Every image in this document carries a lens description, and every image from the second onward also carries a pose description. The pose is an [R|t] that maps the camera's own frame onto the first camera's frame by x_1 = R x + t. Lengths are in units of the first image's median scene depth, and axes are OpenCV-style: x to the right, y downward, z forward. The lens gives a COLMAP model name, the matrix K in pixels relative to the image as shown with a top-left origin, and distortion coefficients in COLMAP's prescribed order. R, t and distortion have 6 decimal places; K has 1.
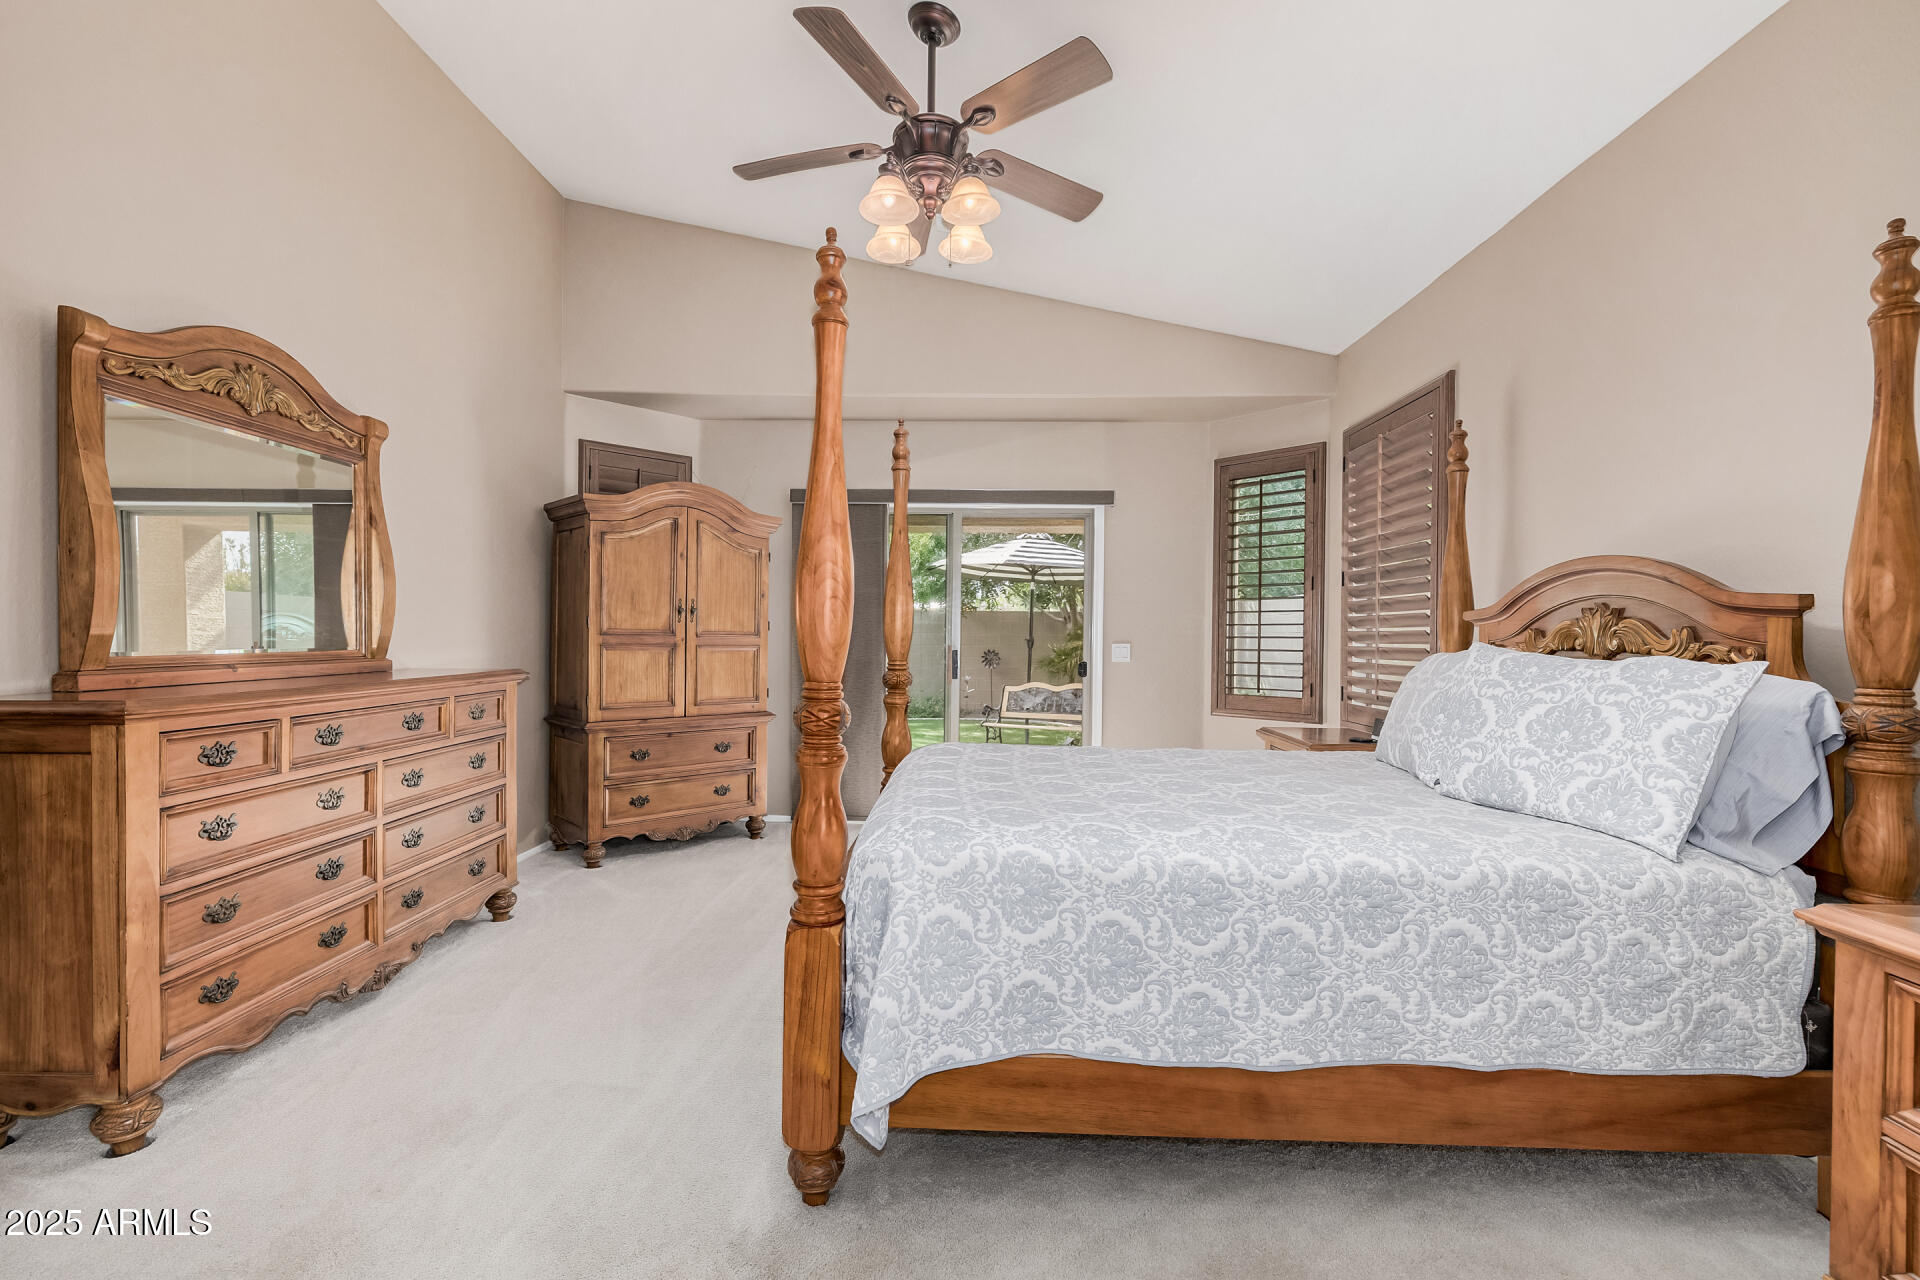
lens RADIAL K [[815.8, 0, 956.0], [0, 815.8, 651.3], [0, 0, 1]] dist [0.003252, 0.001495]
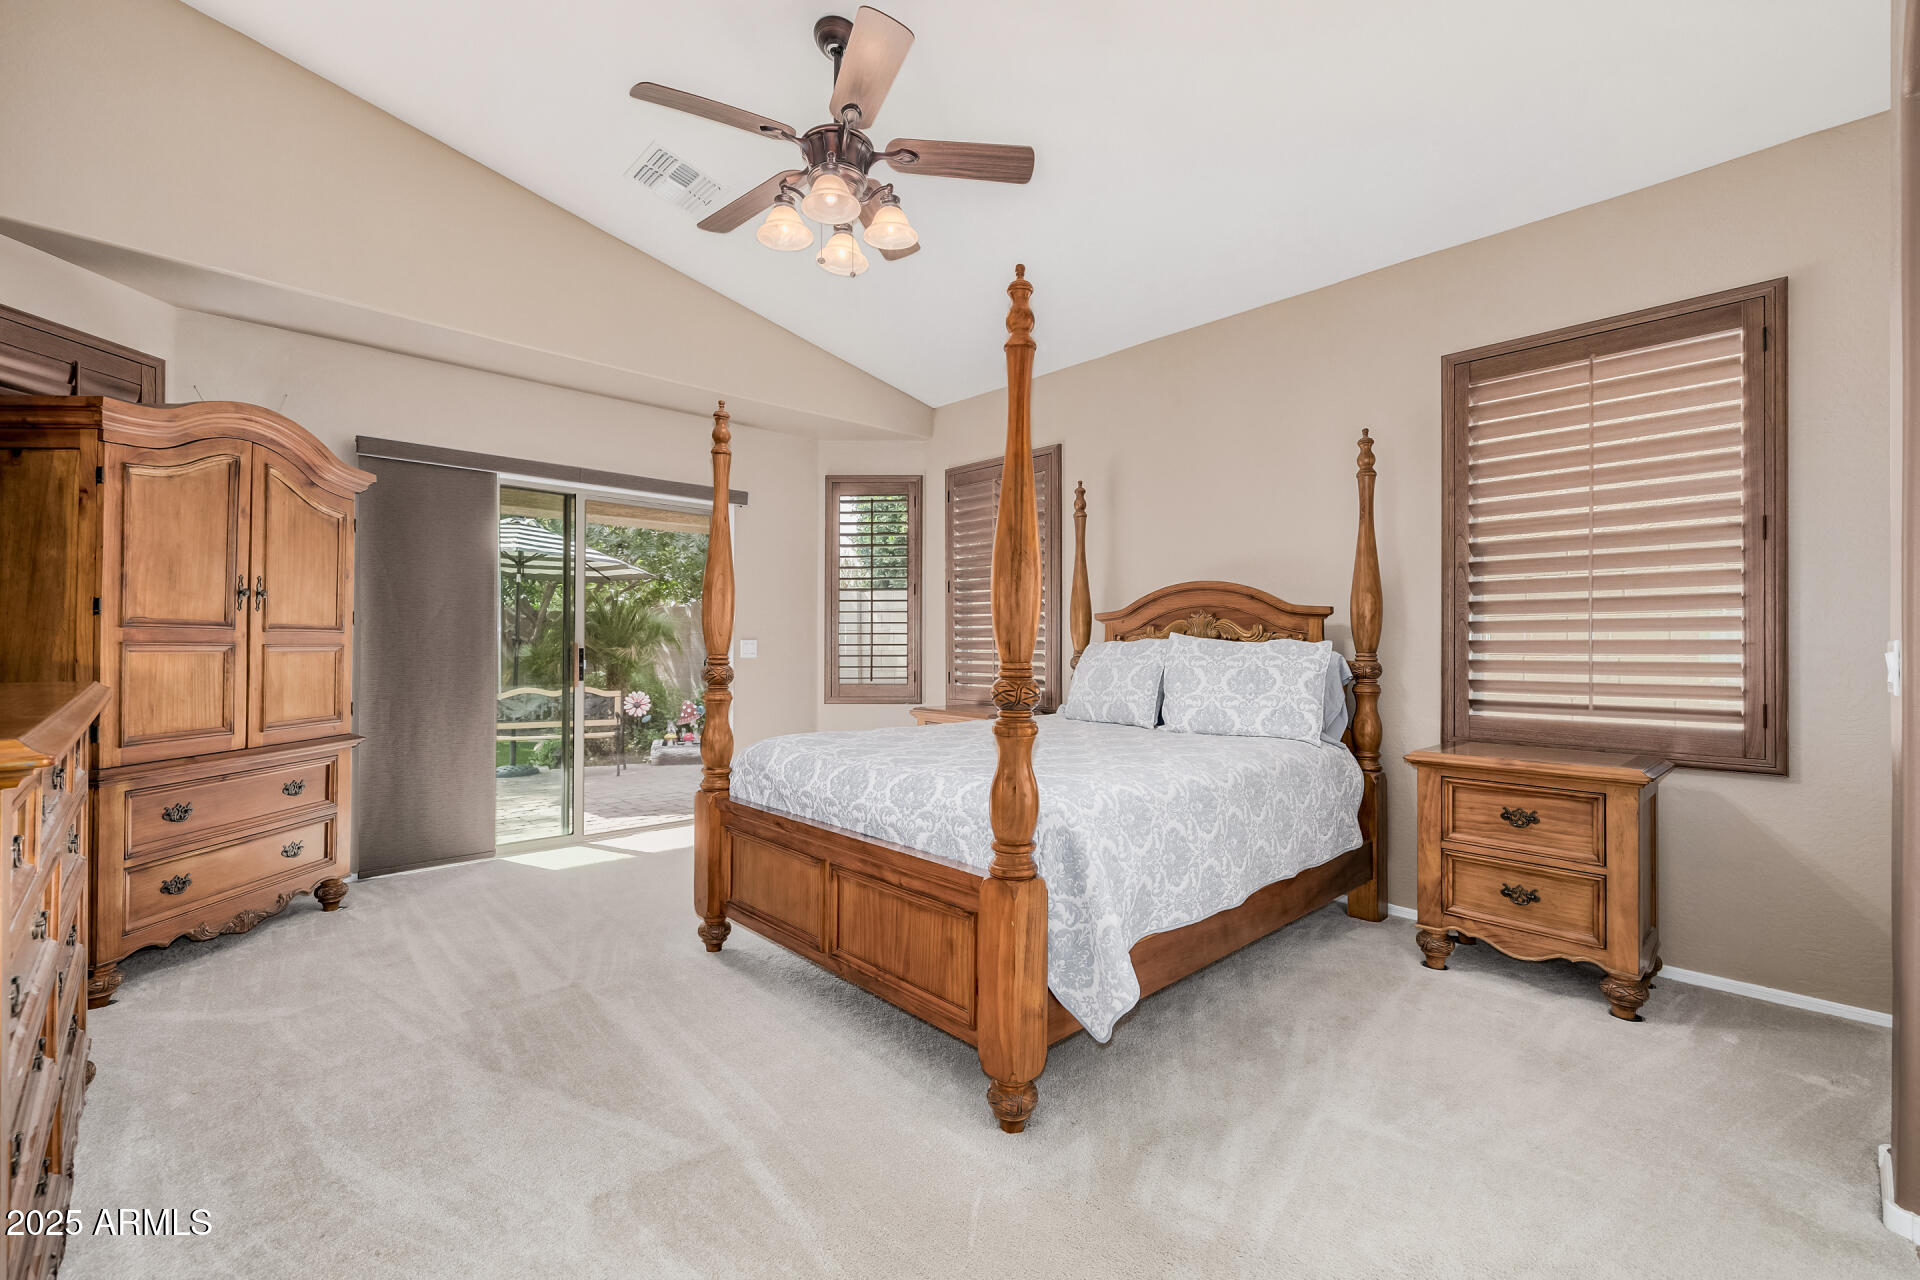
lens RADIAL K [[815.8, 0, 944.4], [0, 815.8, 644.0], [0, 0, 1]] dist [0.003252, 0.001495]
pose [[0.712669, -0.007477, 0.701460, -0.410390], [0.016819, 0.999838, -0.006430, 0.007312], [-0.701298, 0.016380, 0.712680, 0.107227]]
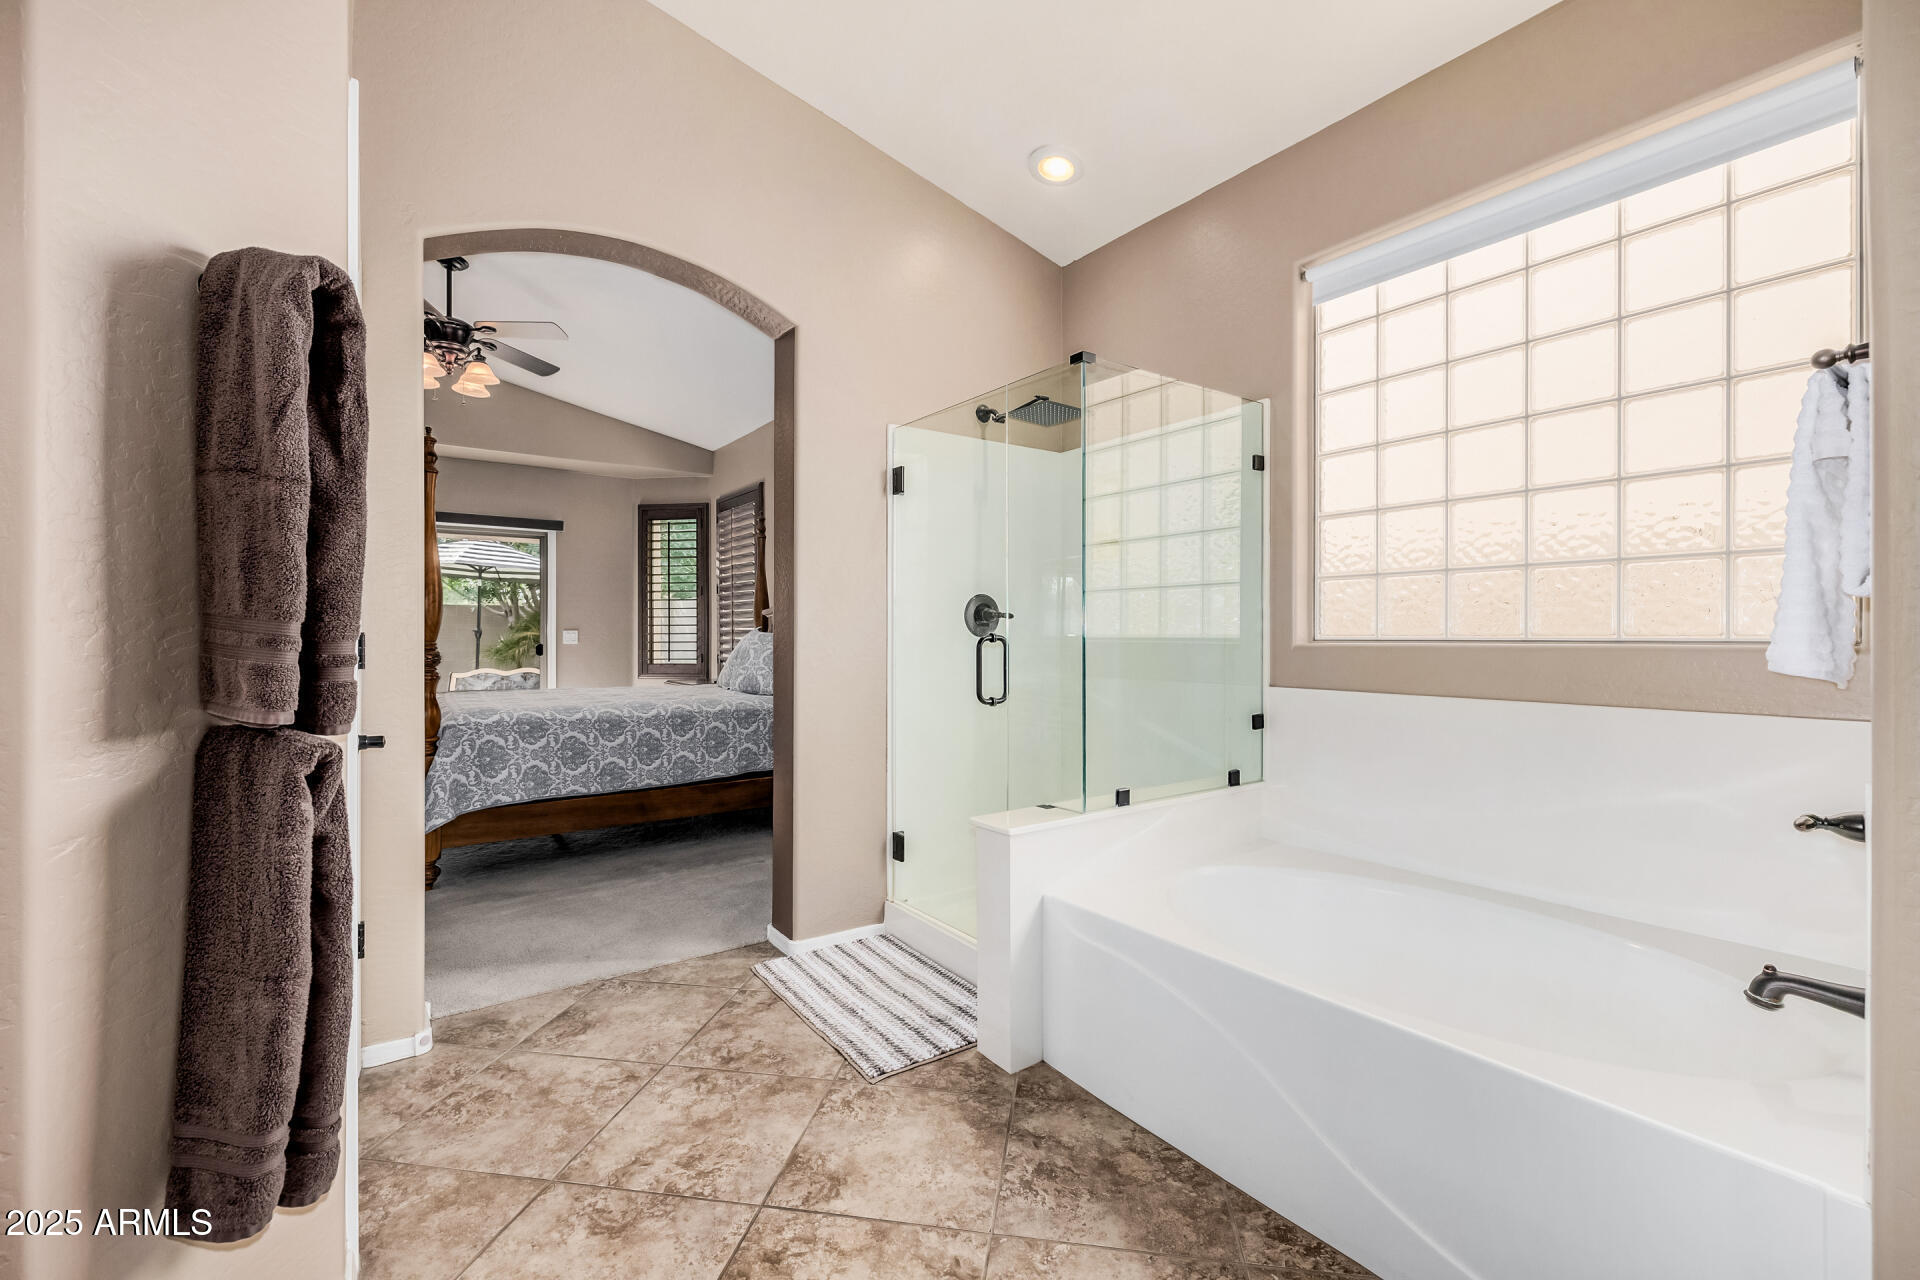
lens RADIAL K [[815.8, 0, 967.2], [0, 815.8, 632.3], [0, 0, 1]] dist [0.003252, 0.001495]
pose [[0.788695, -0.006174, 0.614753, -0.141172], [0.016830, 0.999792, -0.011550, 0.025241], [-0.614554, 0.019456, 0.788635, -0.606161]]
